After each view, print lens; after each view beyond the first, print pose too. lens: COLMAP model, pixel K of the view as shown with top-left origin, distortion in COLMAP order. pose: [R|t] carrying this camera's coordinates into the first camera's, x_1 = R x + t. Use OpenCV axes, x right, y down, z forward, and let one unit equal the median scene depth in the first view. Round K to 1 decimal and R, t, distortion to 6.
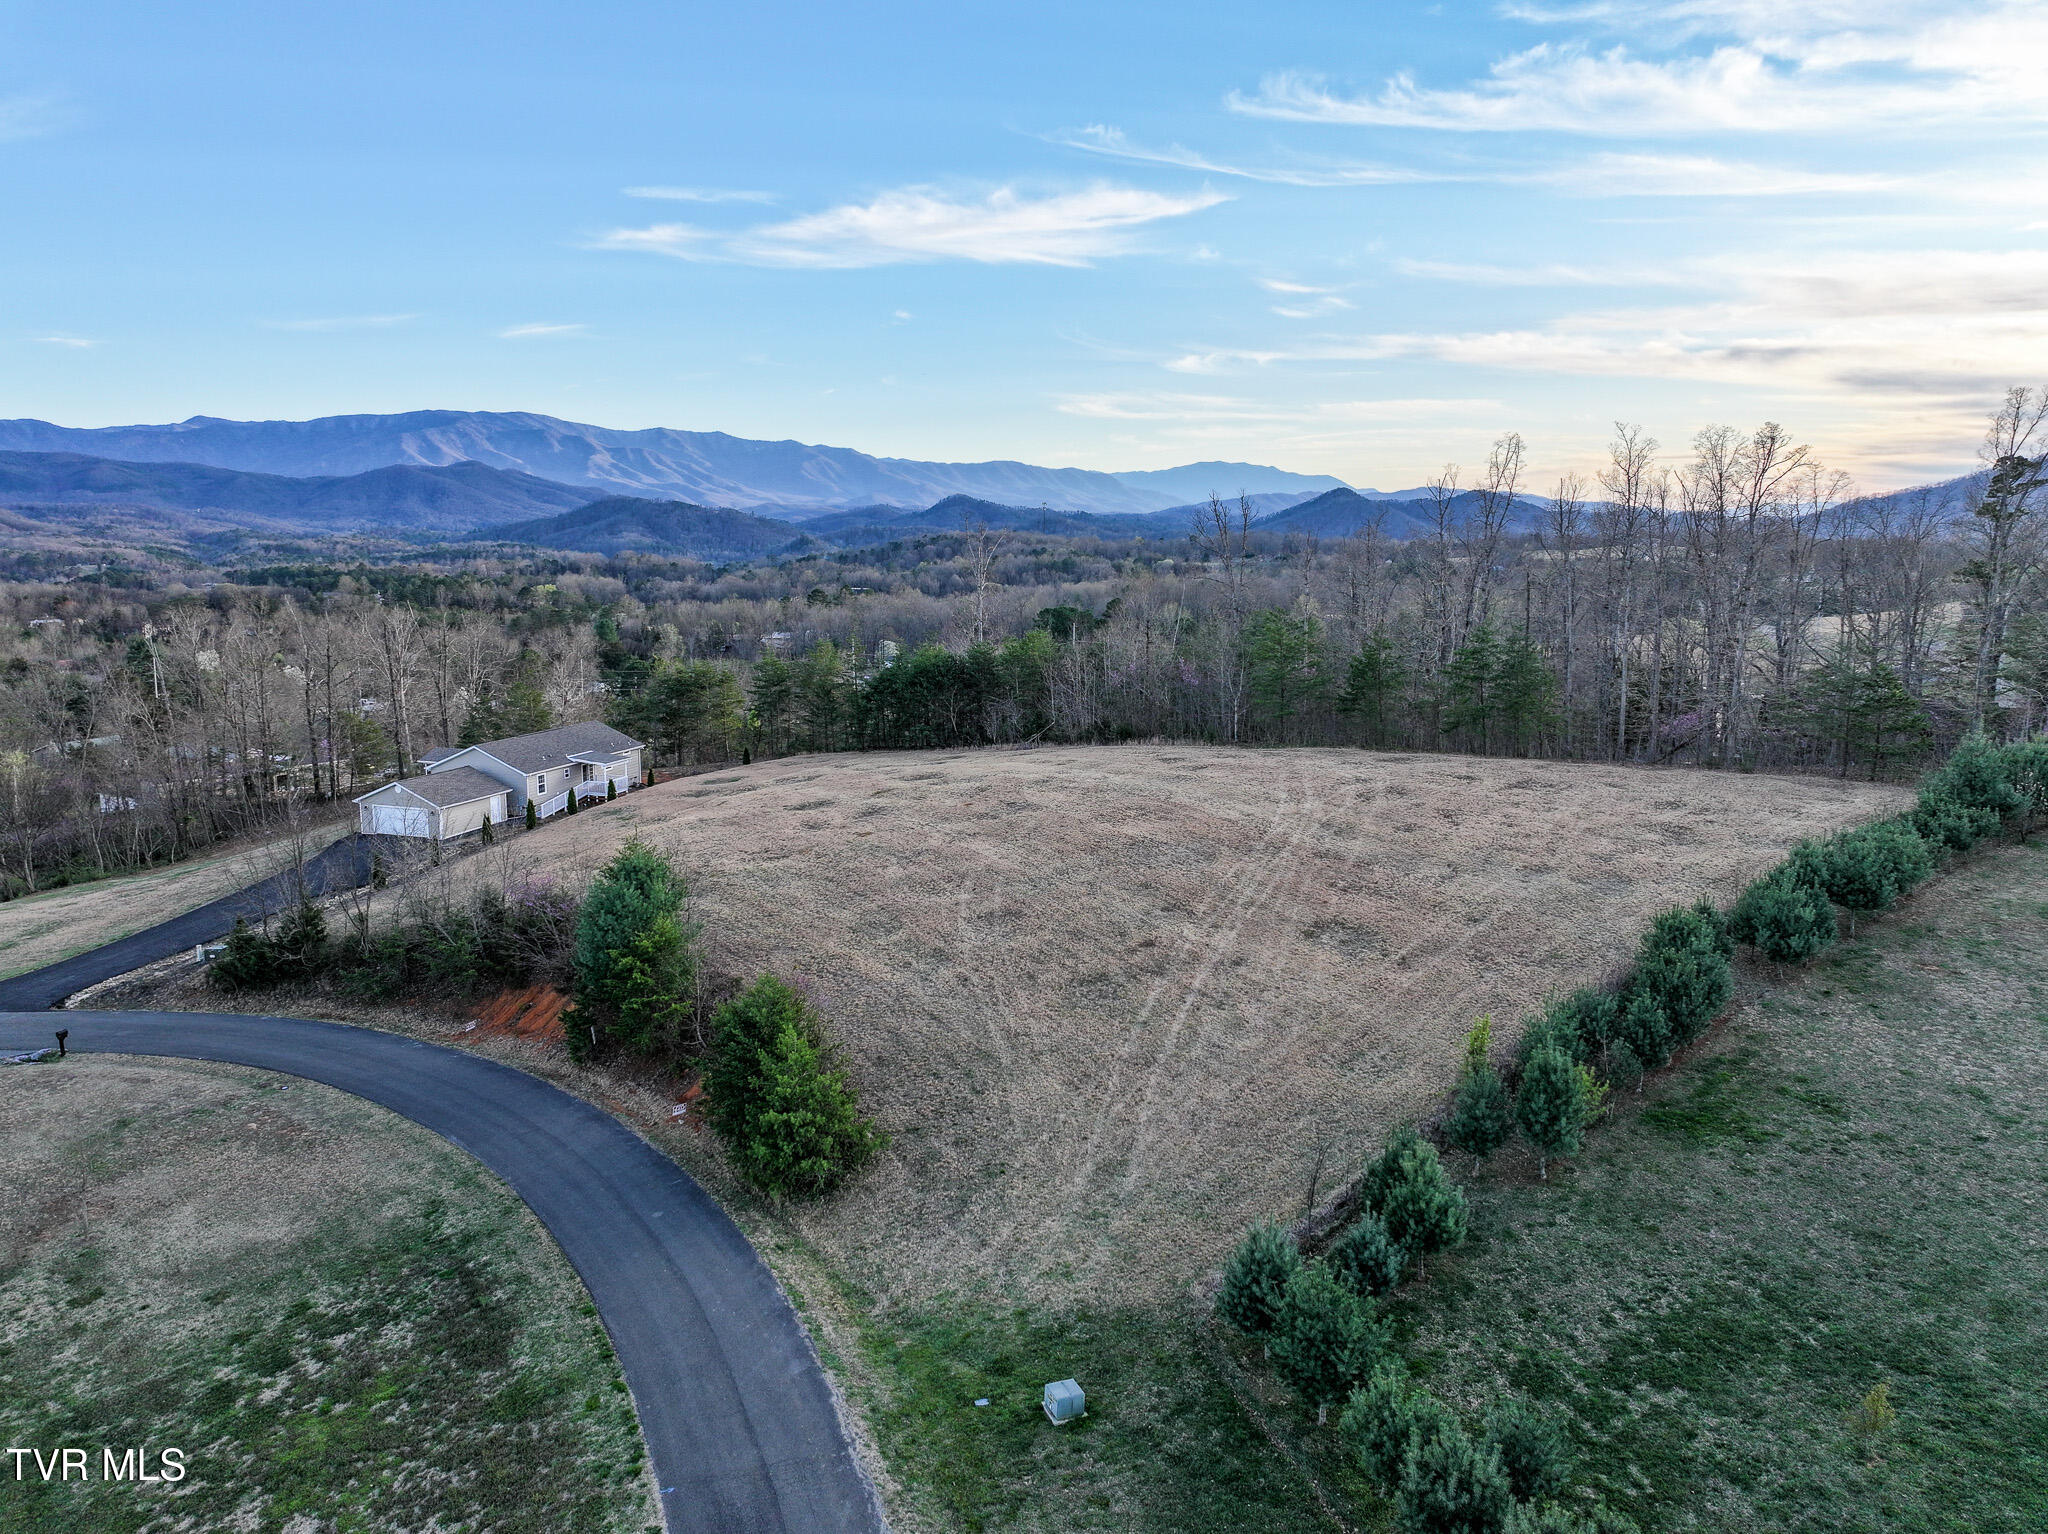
lens RADIAL K [[1426.1, 0, 1043.6], [0, 1426.1, 775.0], [0, 0, 1]] dist [-0.005126, 0.019146]
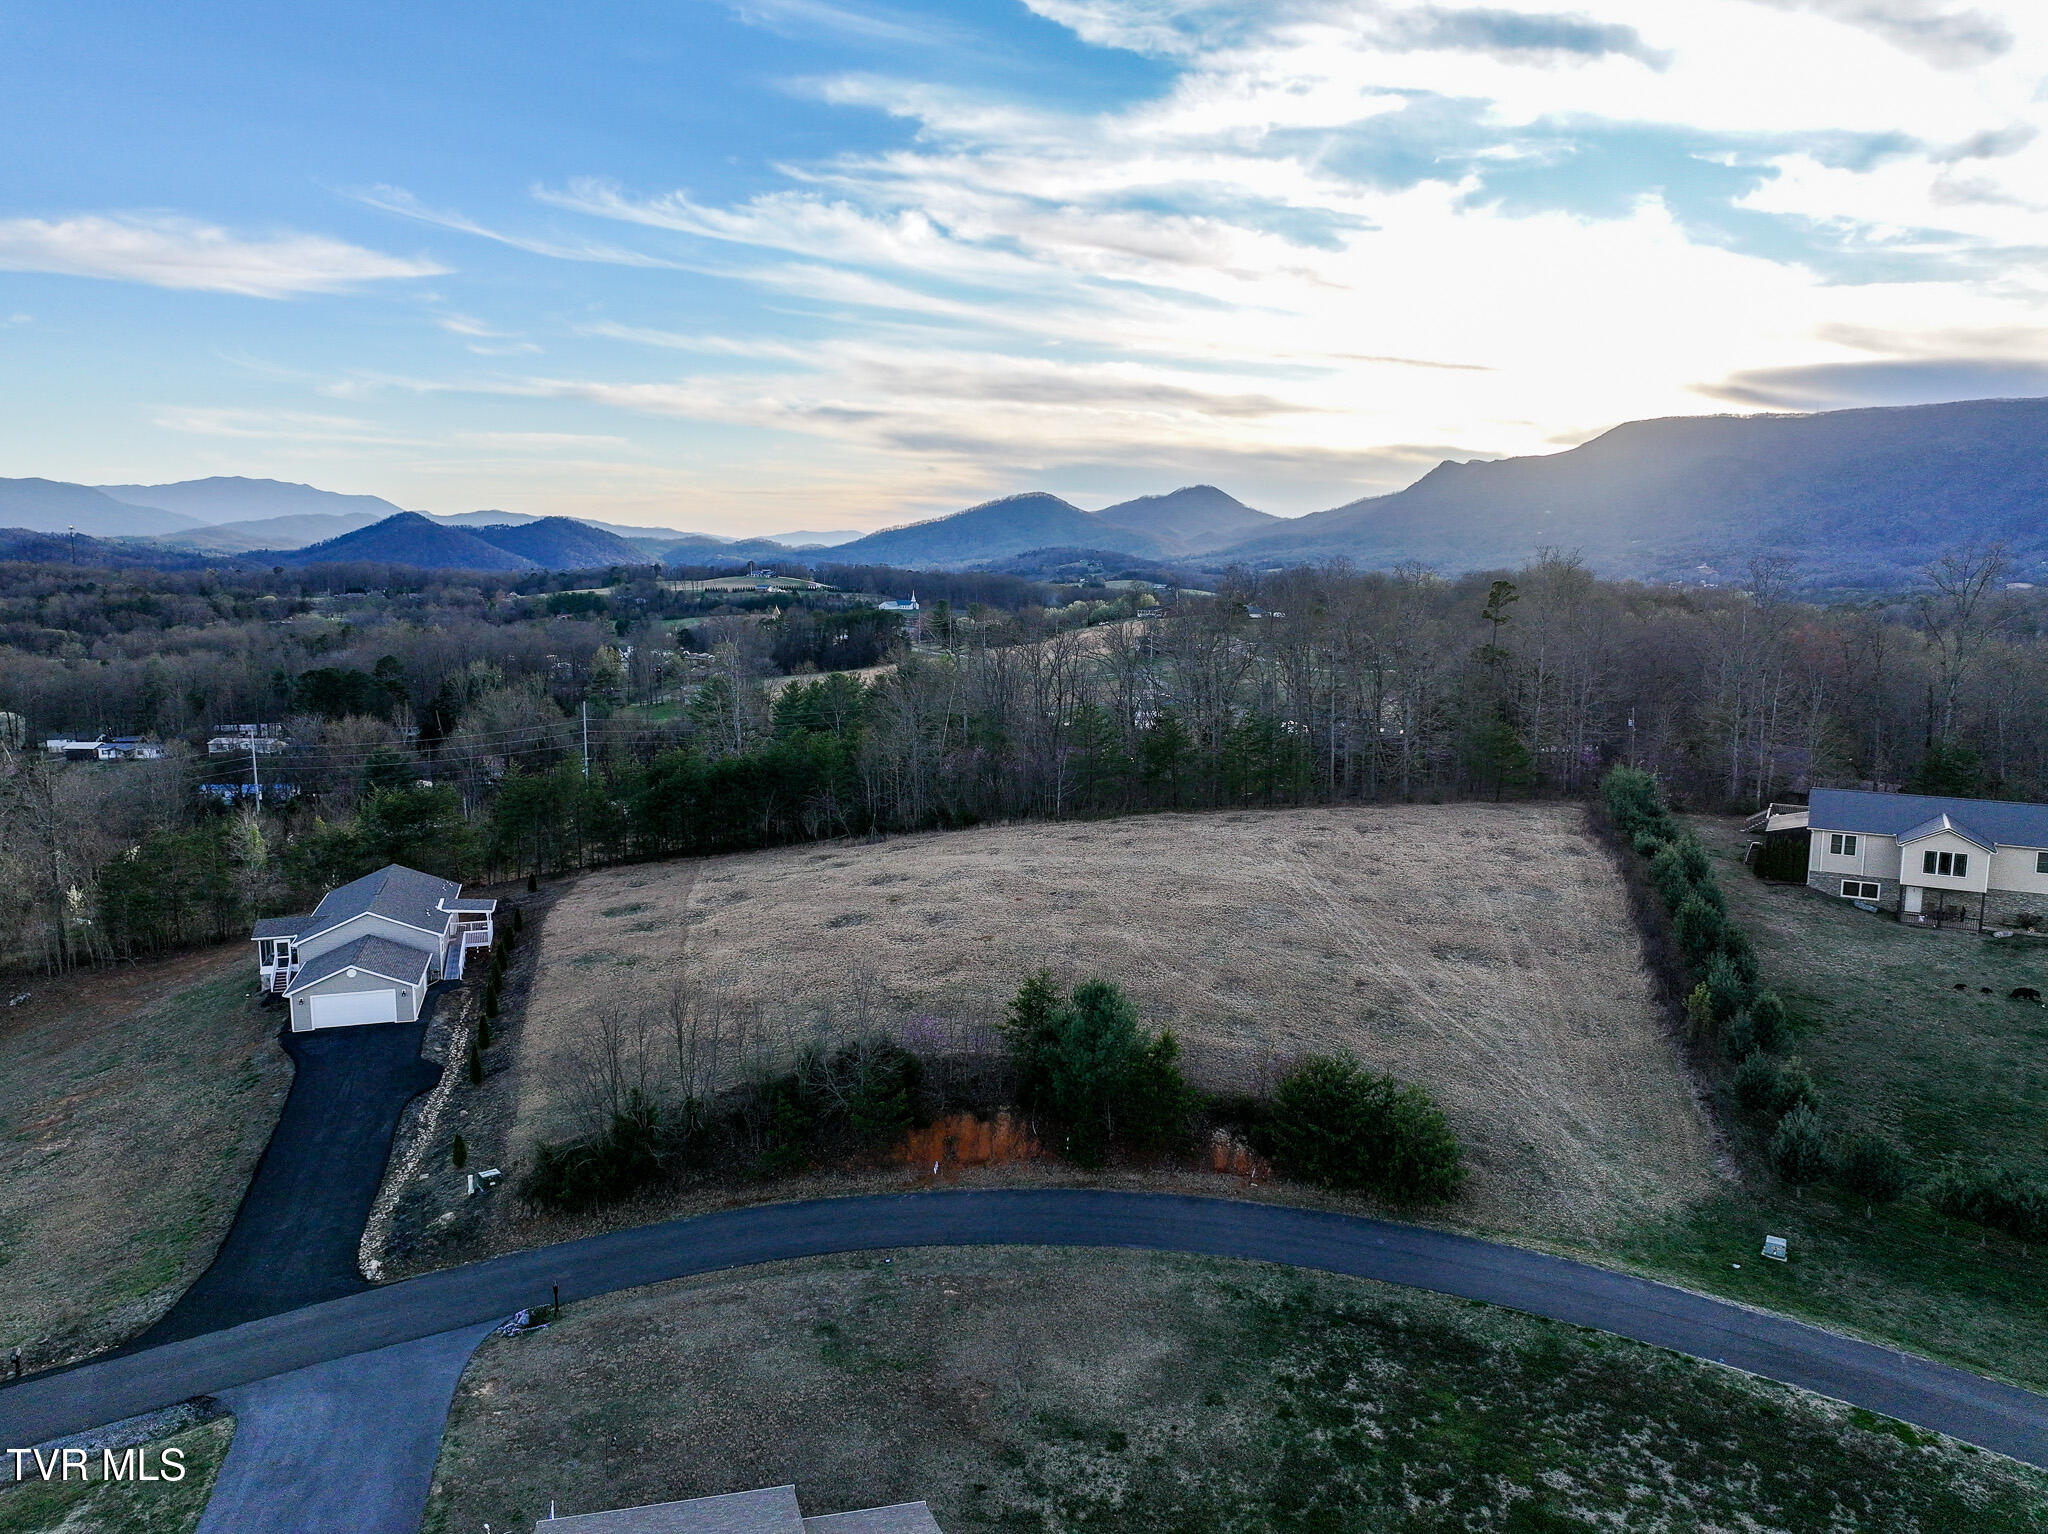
lens RADIAL K [[1426.1, 0, 1014.8], [0, 1426.1, 783.0], [0, 0, 1]] dist [-0.005126, 0.019146]
pose [[0.814212, -0.092317, 0.573181, -1.295404], [0.097847, 0.994974, 0.021258, -0.179408], [-0.572263, 0.038776, 0.819153, 0.099072]]
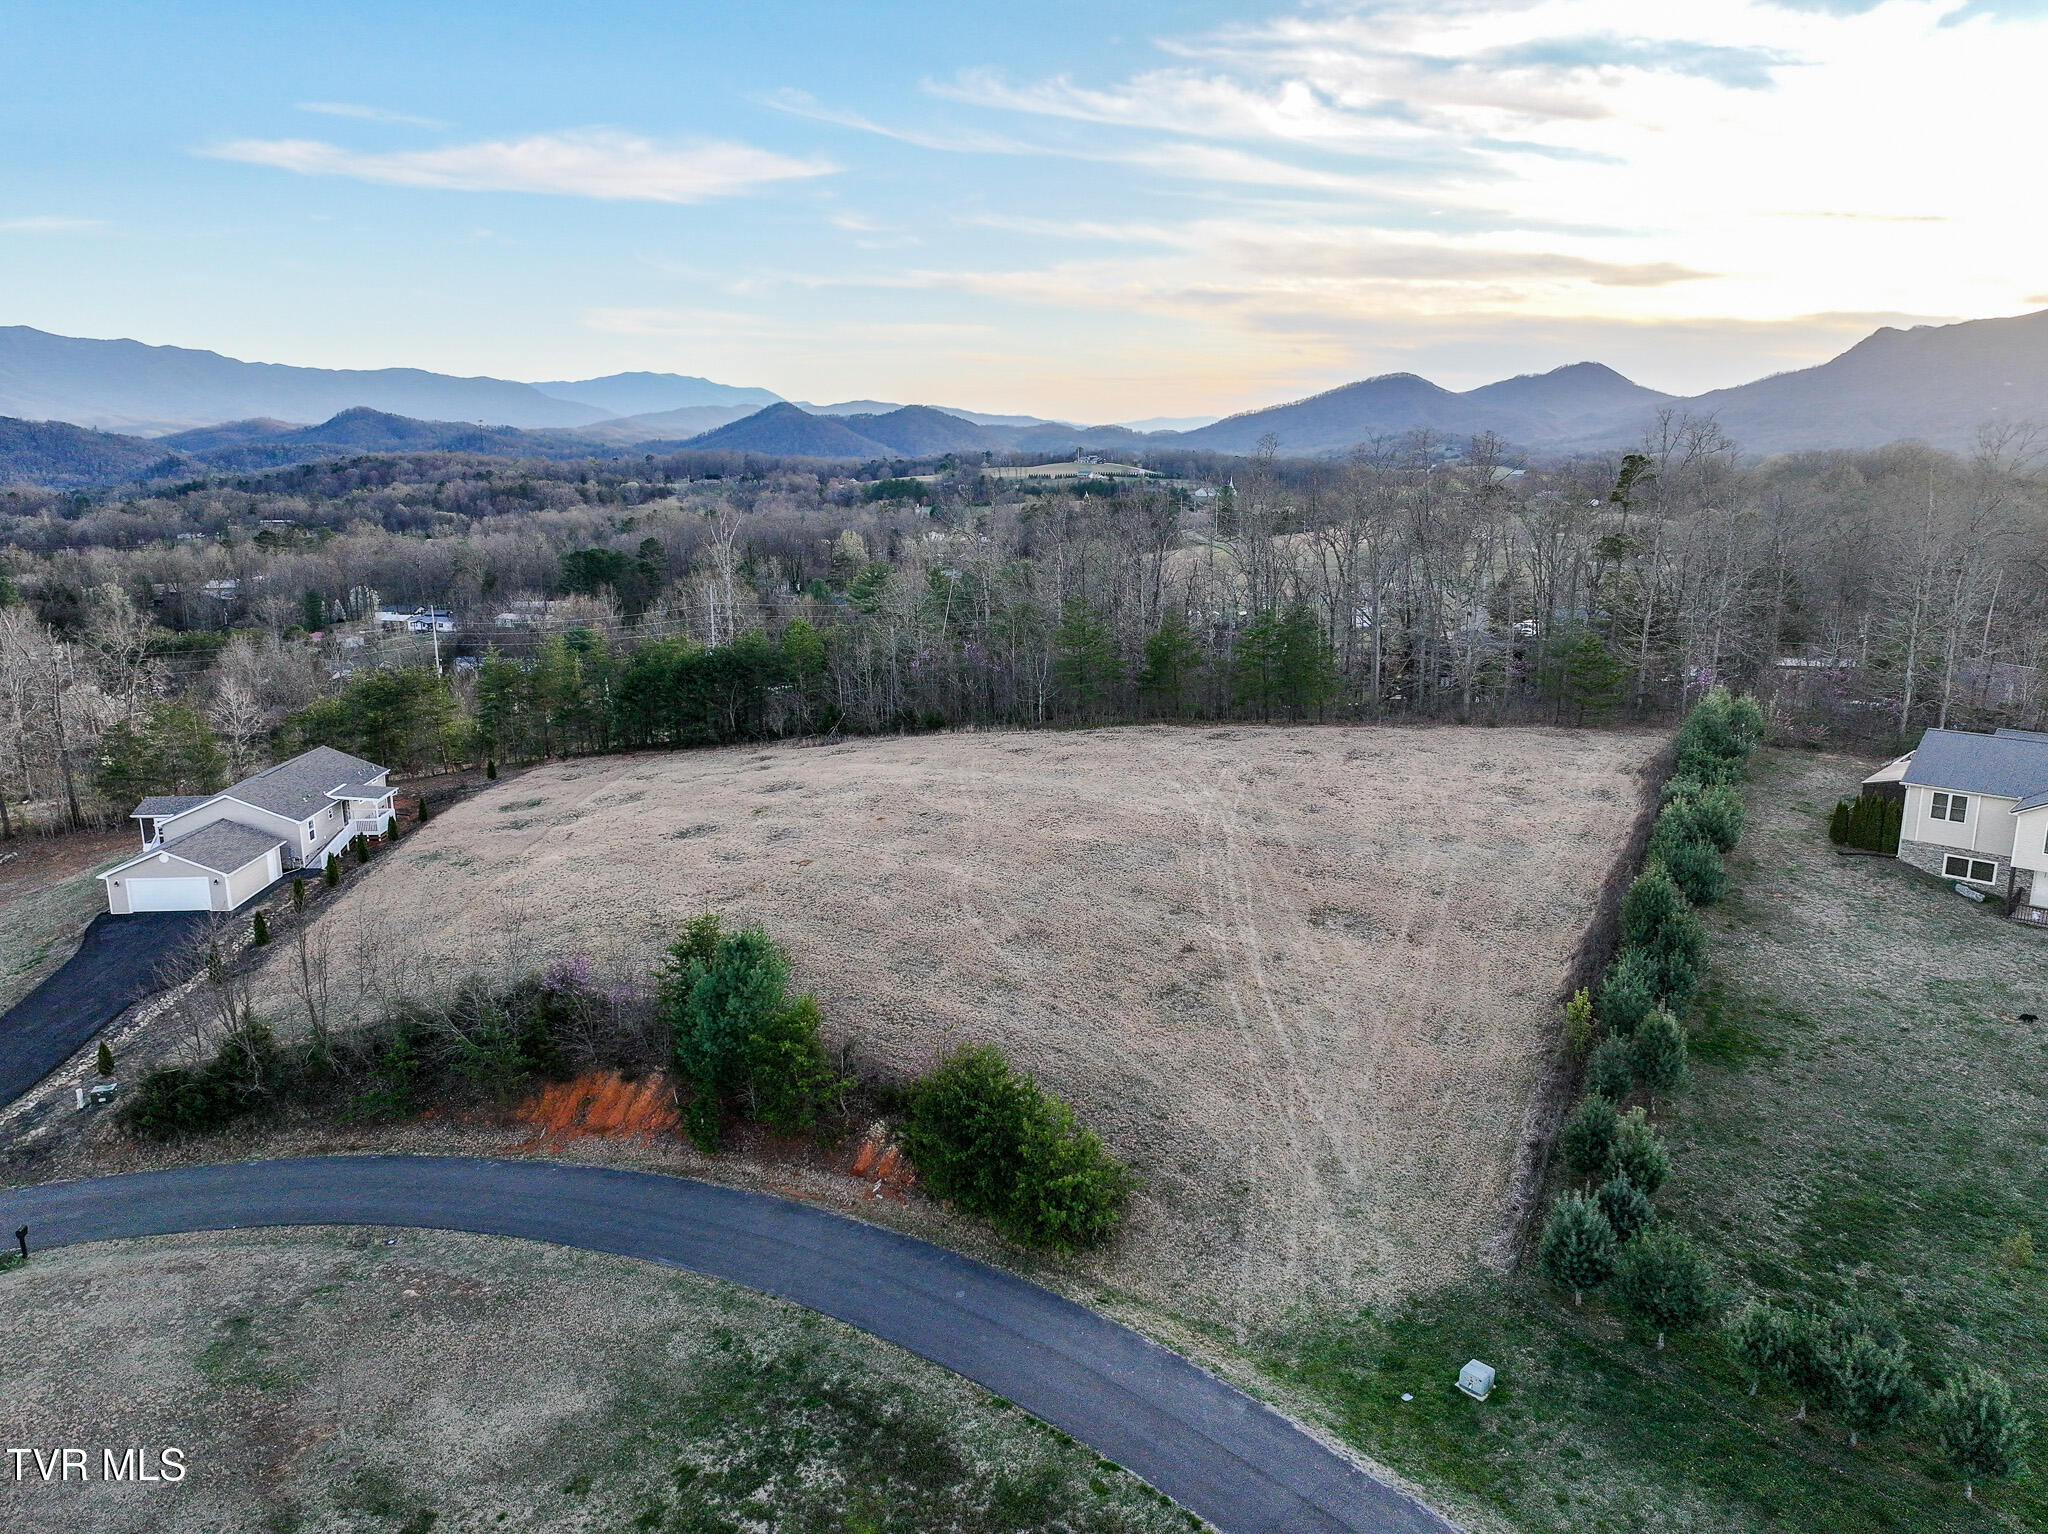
lens RADIAL K [[1426.1, 0, 1027.6], [0, 1426.1, 748.3], [0, 0, 1]] dist [-0.005126, 0.019146]
pose [[0.929711, -0.083393, 0.358724, -0.577494], [0.068347, 0.996175, 0.054445, -0.142536], [-0.361892, -0.026100, 0.931855, 0.030603]]
